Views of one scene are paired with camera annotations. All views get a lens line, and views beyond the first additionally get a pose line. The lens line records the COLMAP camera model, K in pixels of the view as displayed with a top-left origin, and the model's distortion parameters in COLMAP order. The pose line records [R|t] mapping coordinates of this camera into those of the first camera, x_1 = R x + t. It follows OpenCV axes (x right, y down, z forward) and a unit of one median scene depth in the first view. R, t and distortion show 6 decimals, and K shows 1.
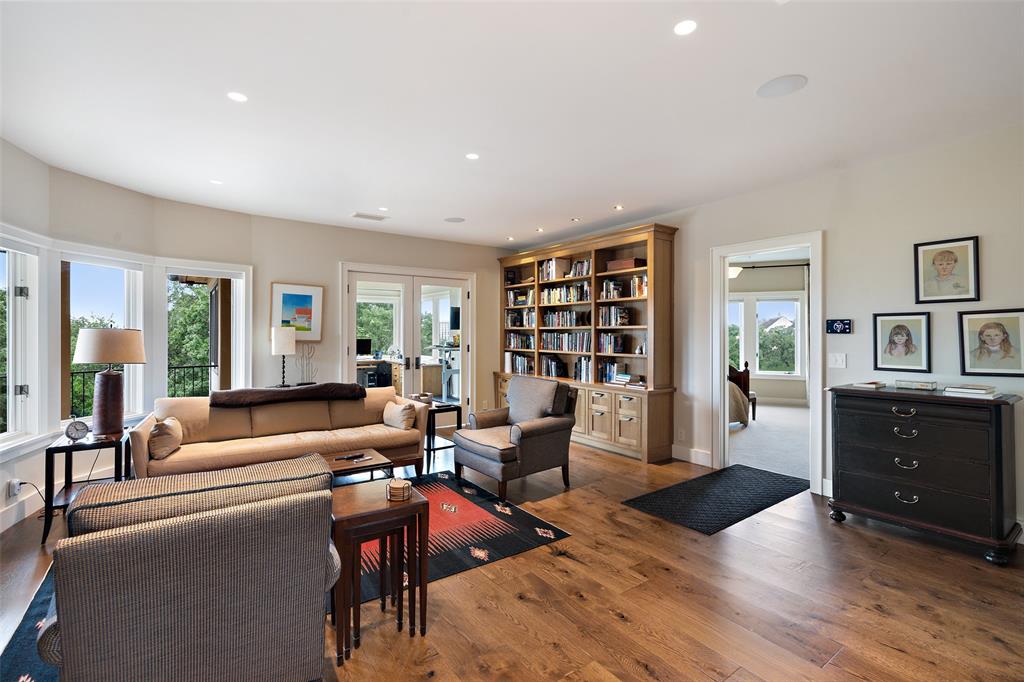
lens RADIAL K [[467.4, 0, 512.0], [0, 467.4, 341.0], [0, 0, 1]] dist [-0.000686, -0.000135]
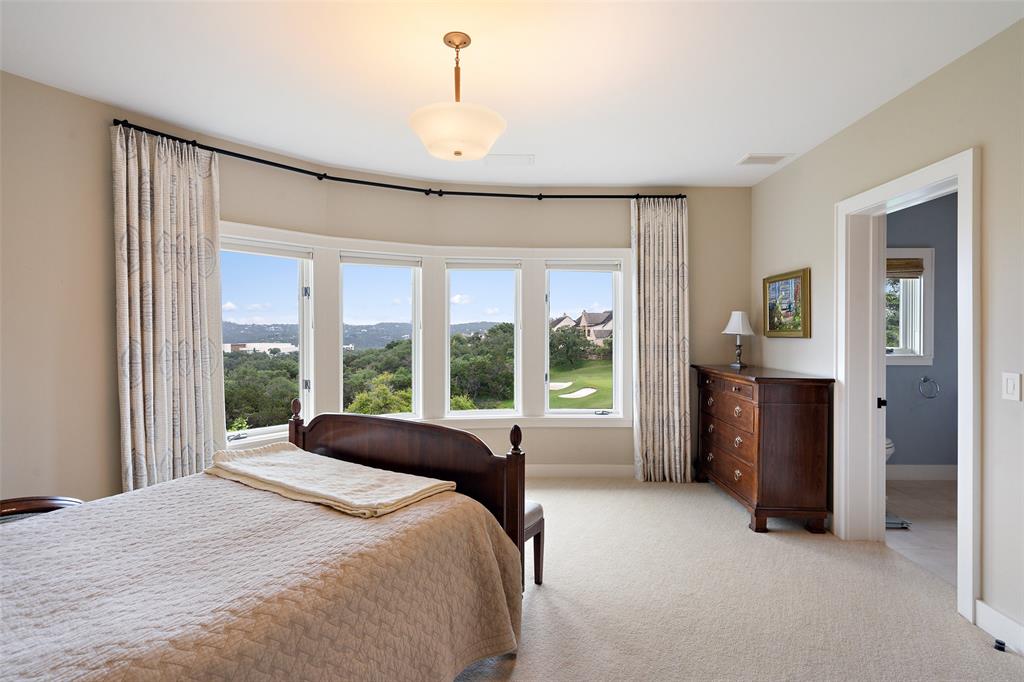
lens RADIAL K [[477.2, 0, 512.0], [0, 477.2, 341.0], [0, 0, 1]] dist [0.000515, 0.000091]
pose [[0.916078, -0.001128, 0.400999, 0.305493], [-0.000470, 0.999992, 0.003886, -0.010925], [-0.401001, -0.003748, 0.916070, 0.584249]]
